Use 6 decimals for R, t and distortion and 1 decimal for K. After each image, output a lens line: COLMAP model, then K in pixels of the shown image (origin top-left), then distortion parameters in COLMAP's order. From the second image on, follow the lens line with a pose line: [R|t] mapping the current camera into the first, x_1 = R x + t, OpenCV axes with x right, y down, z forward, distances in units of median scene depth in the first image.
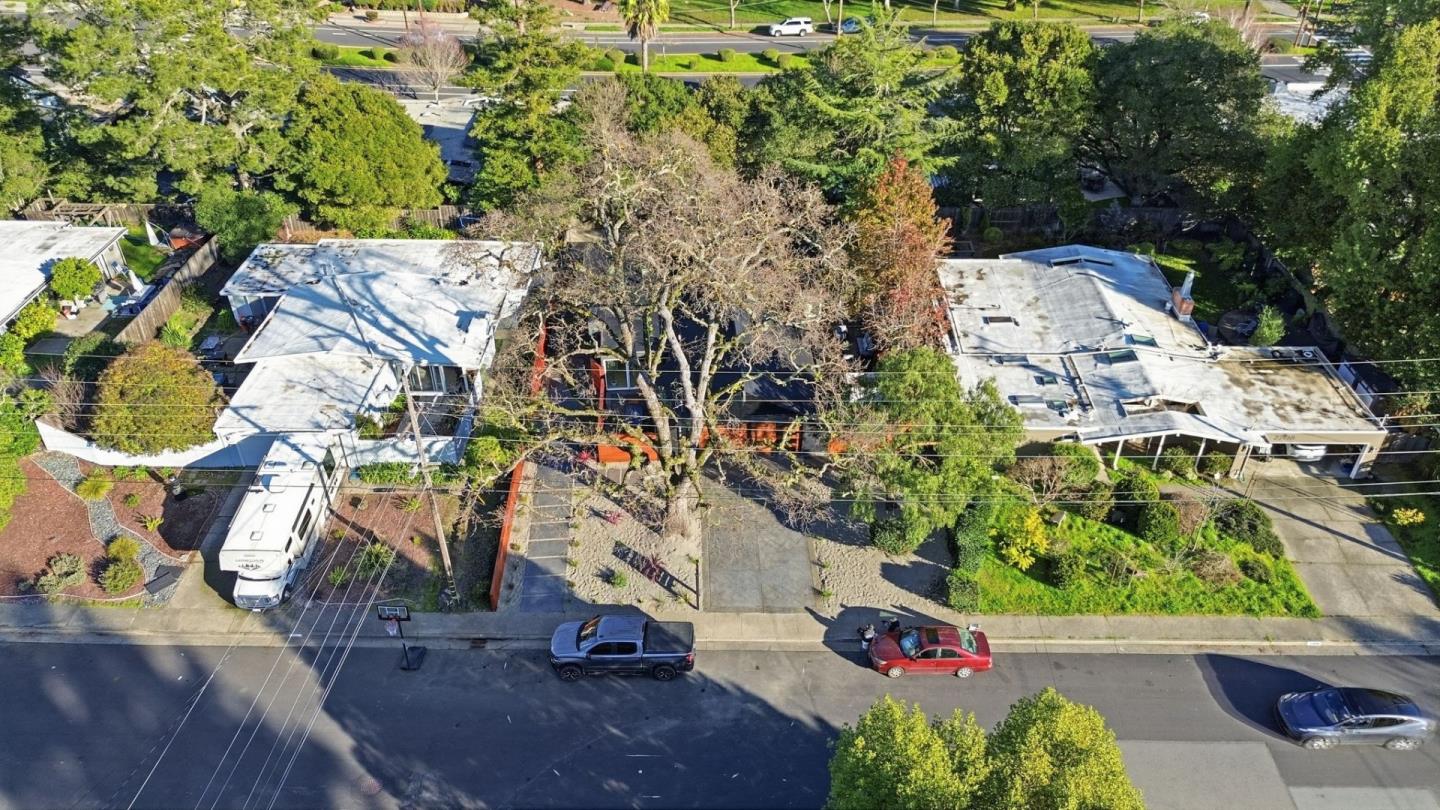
lens RADIAL K [[652.4, 0, 720.0], [0, 652.4, 405.0], [0, 0, 1]] dist [0.039780, 0.000068]
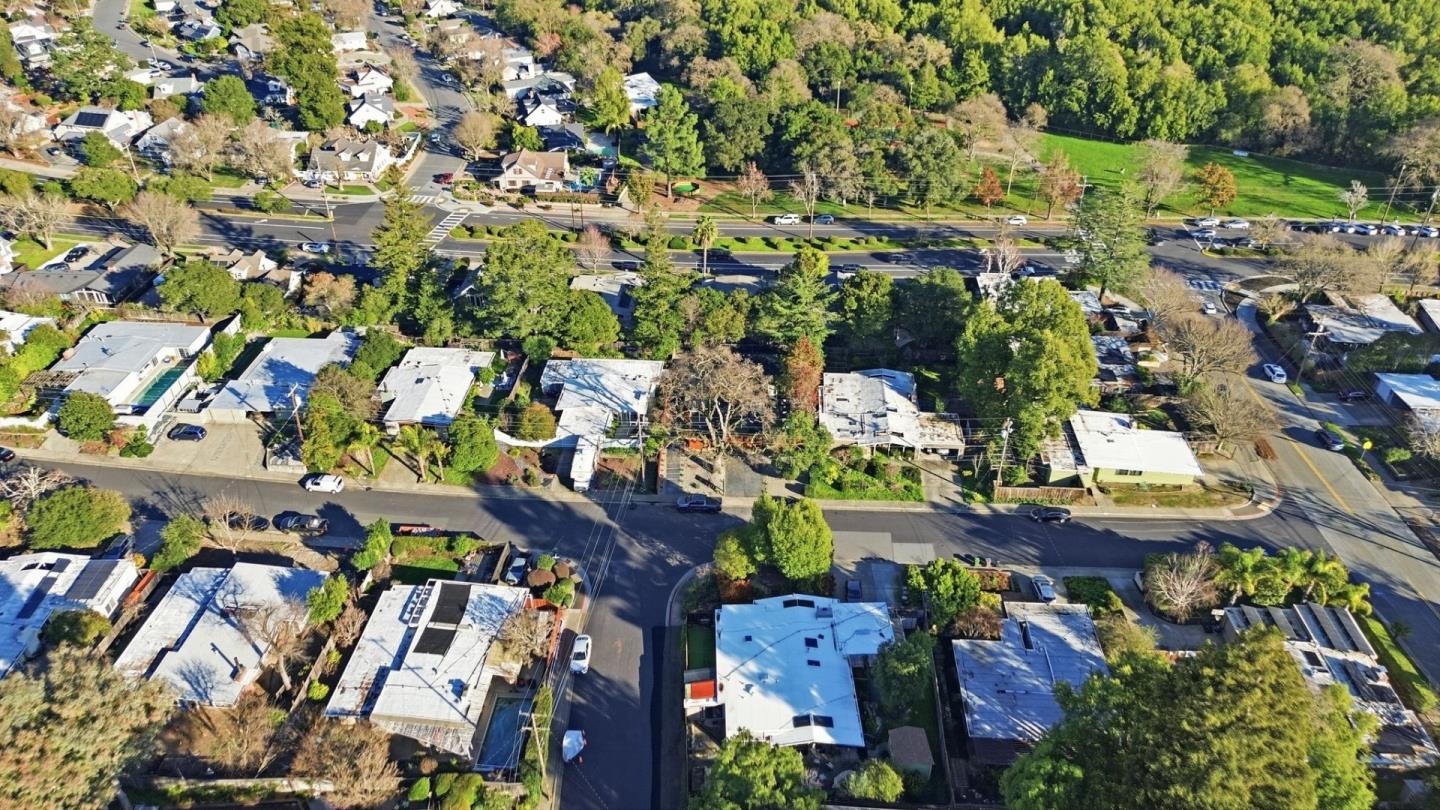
lens RADIAL K [[652.4, 0, 720.0], [0, 652.4, 405.0], [0, 0, 1]] dist [0.039780, 0.000068]
pose [[0.998214, 0.022723, -0.055246, 0.094586], [-0.025712, 0.998209, -0.054010, 0.048345], [0.053920, 0.055334, 0.997011, -1.773015]]
